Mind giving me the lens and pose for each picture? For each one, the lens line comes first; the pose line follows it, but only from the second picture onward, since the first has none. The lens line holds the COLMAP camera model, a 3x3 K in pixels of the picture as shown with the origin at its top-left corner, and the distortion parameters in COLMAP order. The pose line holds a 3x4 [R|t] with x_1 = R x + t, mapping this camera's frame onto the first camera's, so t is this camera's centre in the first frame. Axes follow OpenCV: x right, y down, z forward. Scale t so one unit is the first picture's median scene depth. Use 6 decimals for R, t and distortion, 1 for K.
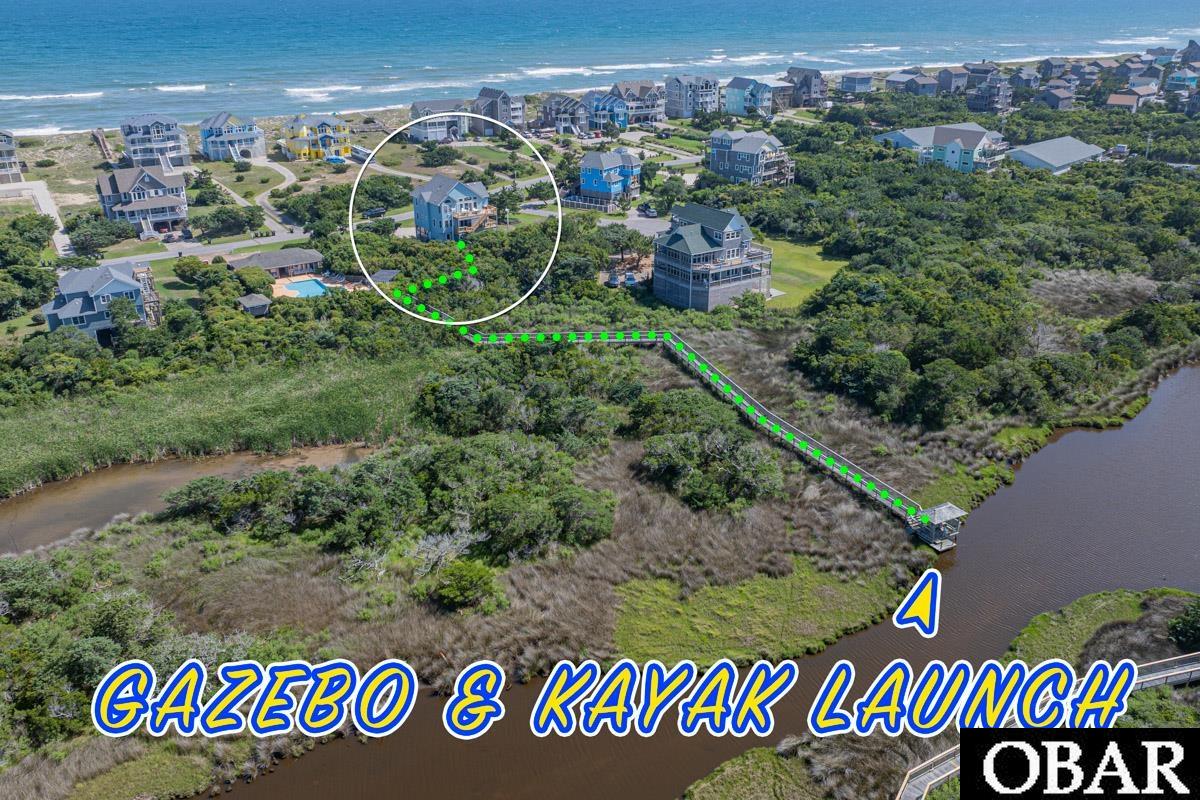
lens RADIAL K [[997.0, 0, 606.2], [0, 997.0, 397.1], [0, 0, 1]] dist [-0.007858, -0.039153]
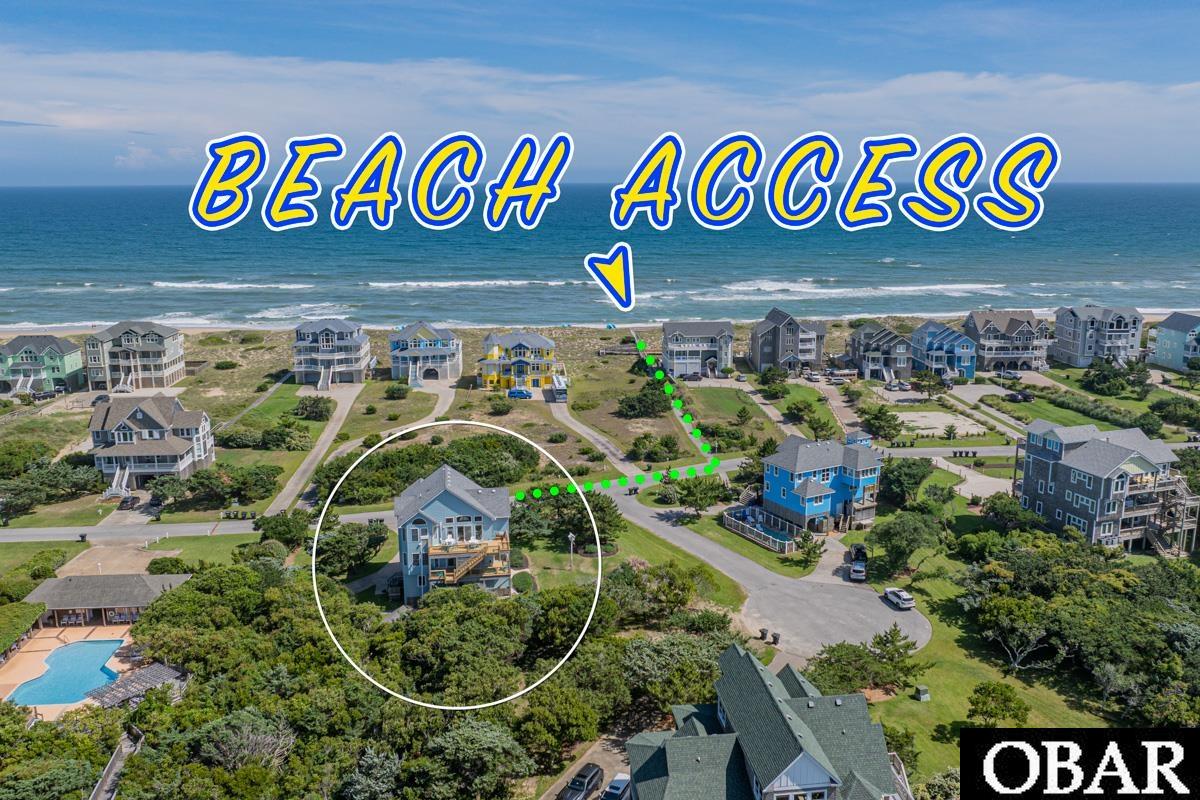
lens RADIAL K [[997.0, 0, 606.2], [0, 997.0, 397.1], [0, 0, 1]] dist [-0.007858, -0.039153]
pose [[0.890896, 0.096067, -0.443931, 0.136602], [-0.178262, 0.972910, -0.147206, -0.155657], [0.417763, 0.210281, 0.883887, 0.414254]]
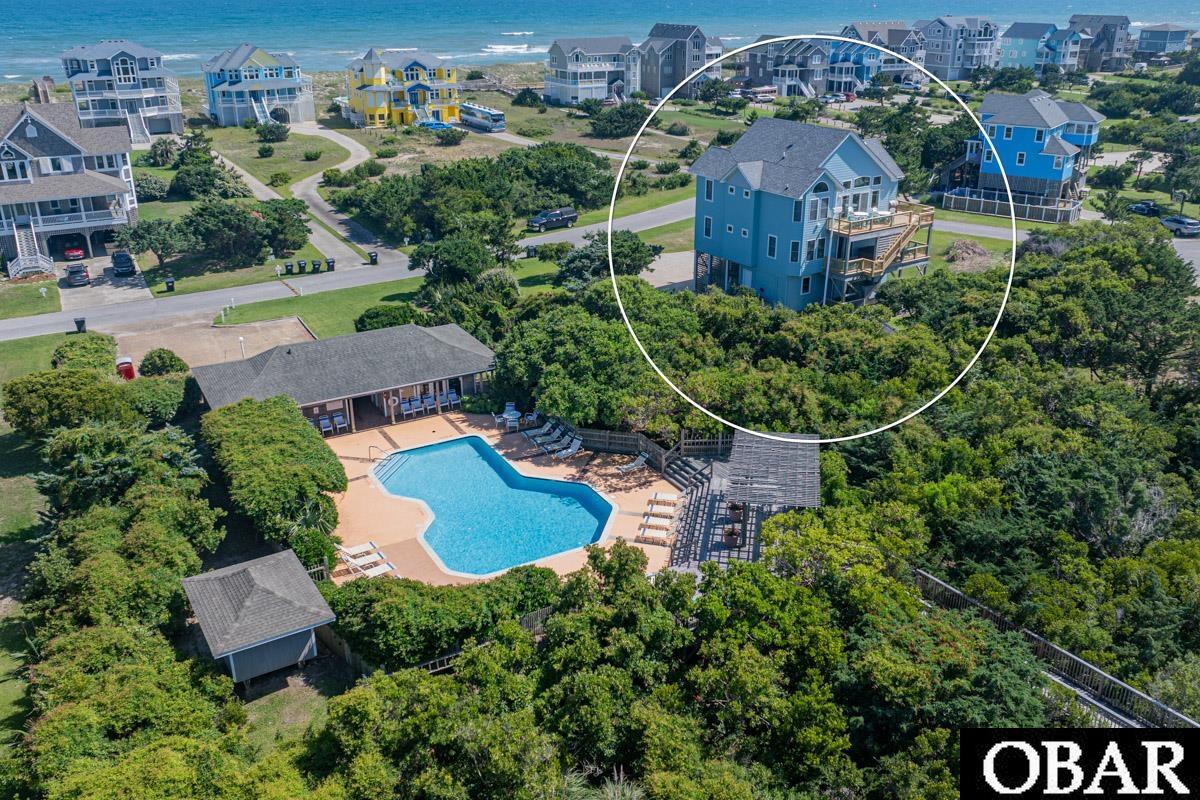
lens RADIAL K [[997.0, 0, 606.2], [0, 997.0, 397.1], [0, 0, 1]] dist [-0.007858, -0.039153]
pose [[0.999083, 0.016721, -0.039427, -0.170731], [-0.017106, 0.999809, -0.009472, -0.090745], [0.039262, 0.010137, 0.999178, 0.498402]]
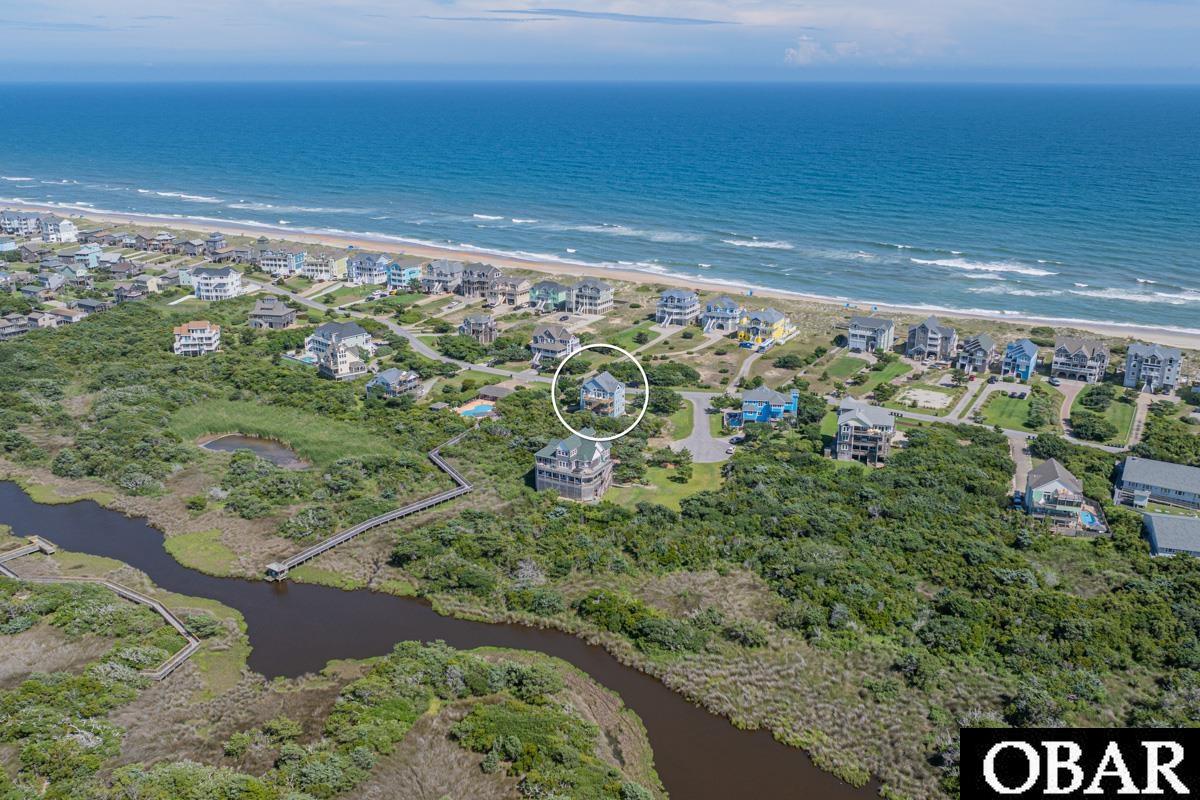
lens RADIAL K [[997.0, 0, 606.2], [0, 997.0, 397.1], [0, 0, 1]] dist [-0.007858, -0.039153]
pose [[0.462315, 0.275154, -0.842944, 0.960146], [-0.352554, 0.929306, 0.109985, -0.290403], [0.813616, 0.246335, 0.526638, 0.131794]]
